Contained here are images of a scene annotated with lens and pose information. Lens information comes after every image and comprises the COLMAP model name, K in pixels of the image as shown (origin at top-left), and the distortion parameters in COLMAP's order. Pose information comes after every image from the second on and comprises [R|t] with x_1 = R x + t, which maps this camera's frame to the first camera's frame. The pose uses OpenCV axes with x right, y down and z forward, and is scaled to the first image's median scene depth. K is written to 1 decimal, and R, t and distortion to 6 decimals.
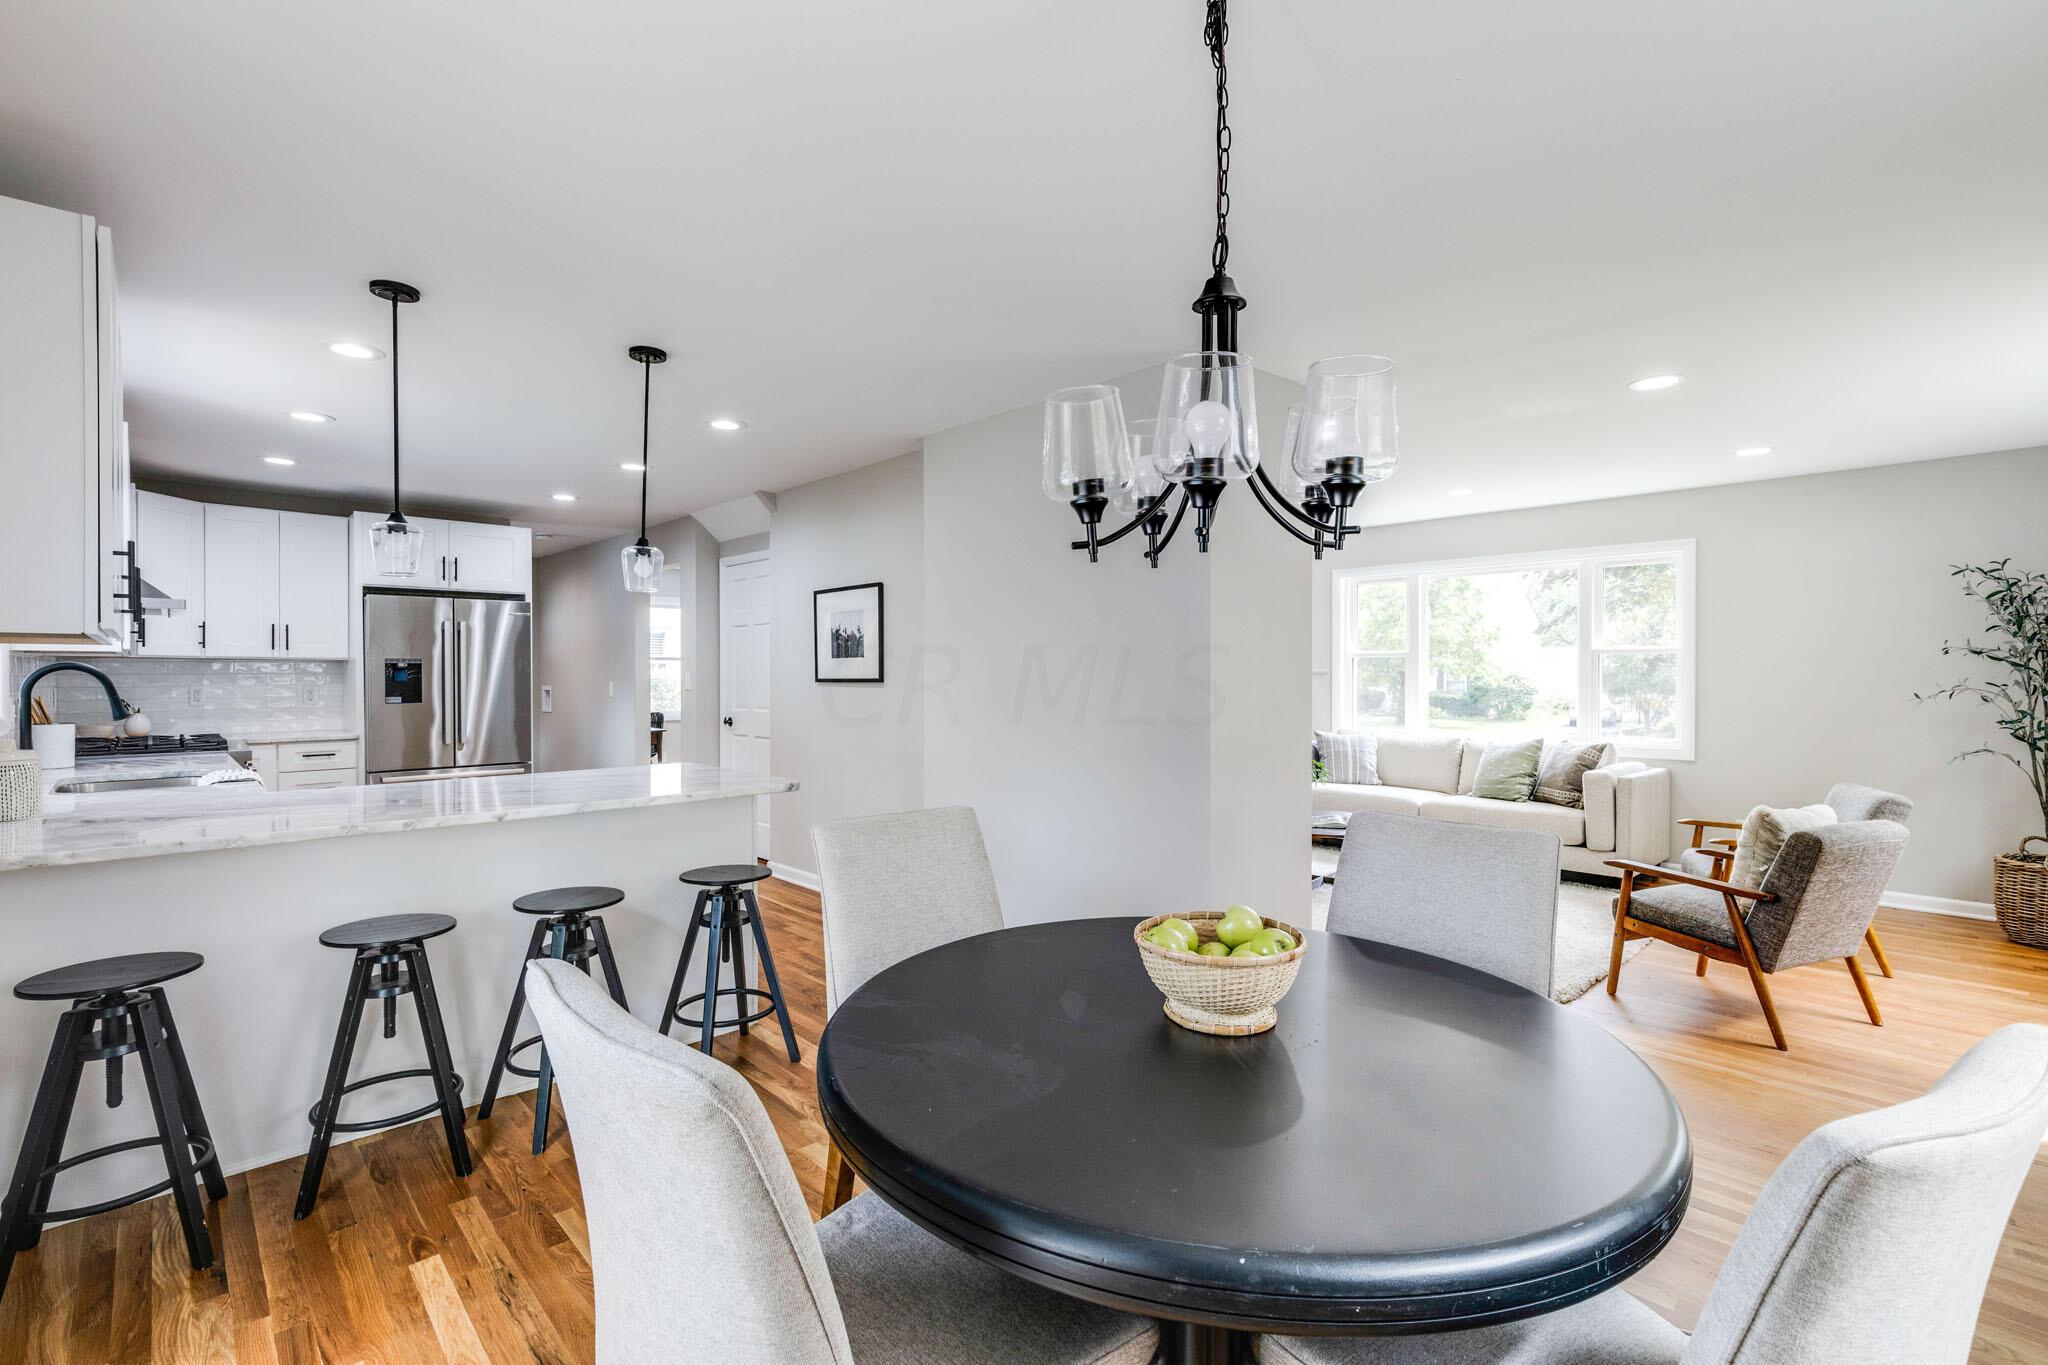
lens RADIAL K [[922.7, 0, 1026.6], [0, 922.7, 675.4], [0, 0, 1]] dist [0.002729, 0.000275]
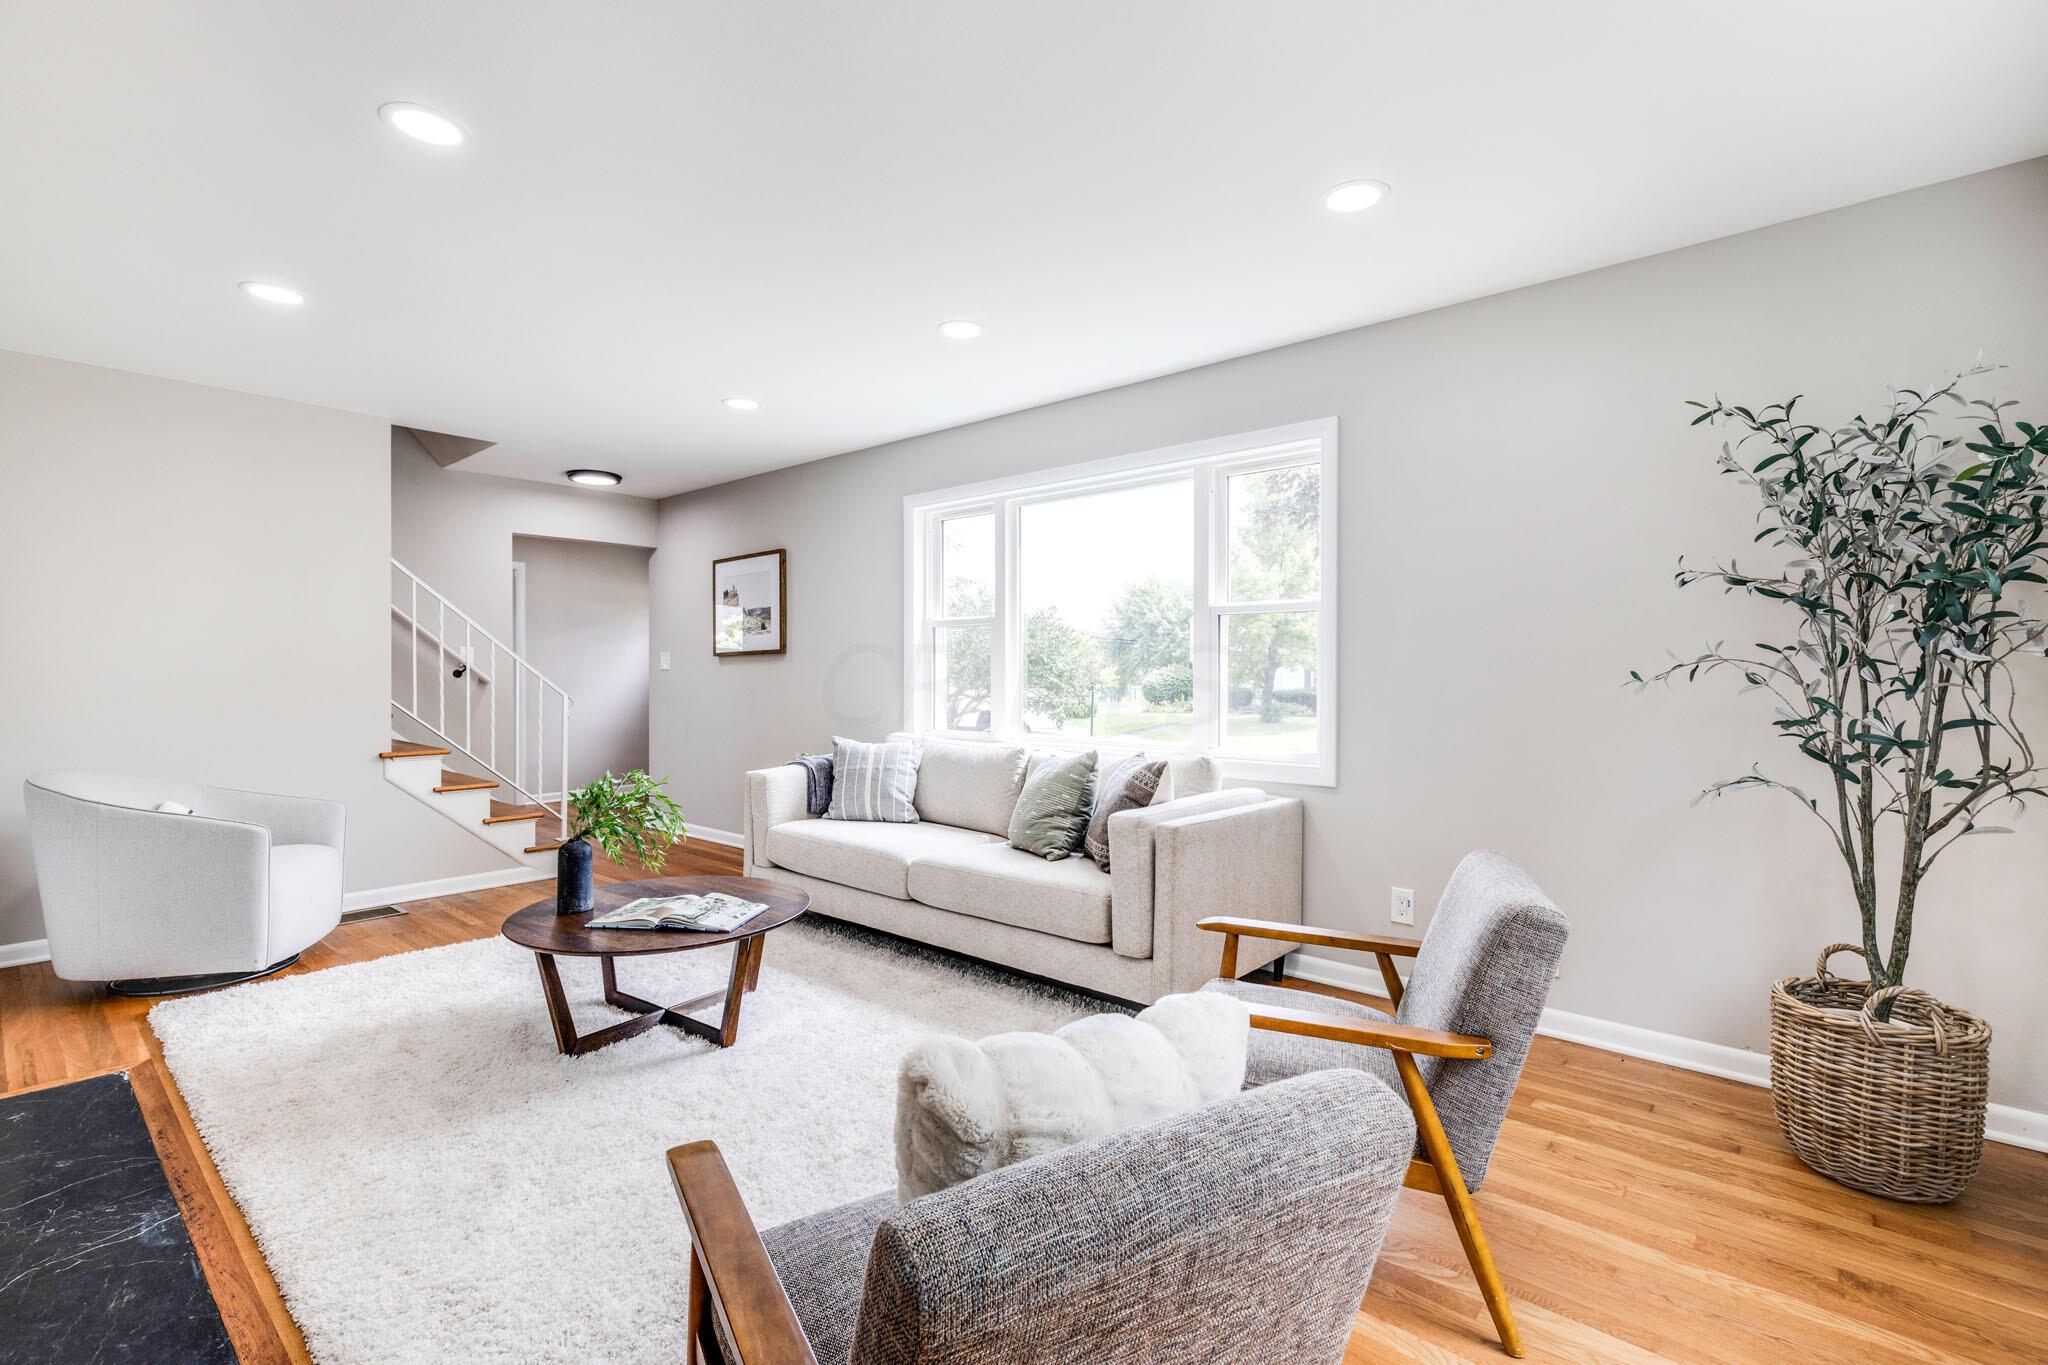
lens RADIAL K [[922.7, 0, 1020.2], [0, 922.7, 676.1], [0, 0, 1]] dist [0.002729, 0.000275]
pose [[0.995813, 0.000808, 0.091411, 0.593844], [-0.000988, 0.999998, 0.001921, 0.024652], [-0.091409, -0.002004, 0.995811, 0.537859]]
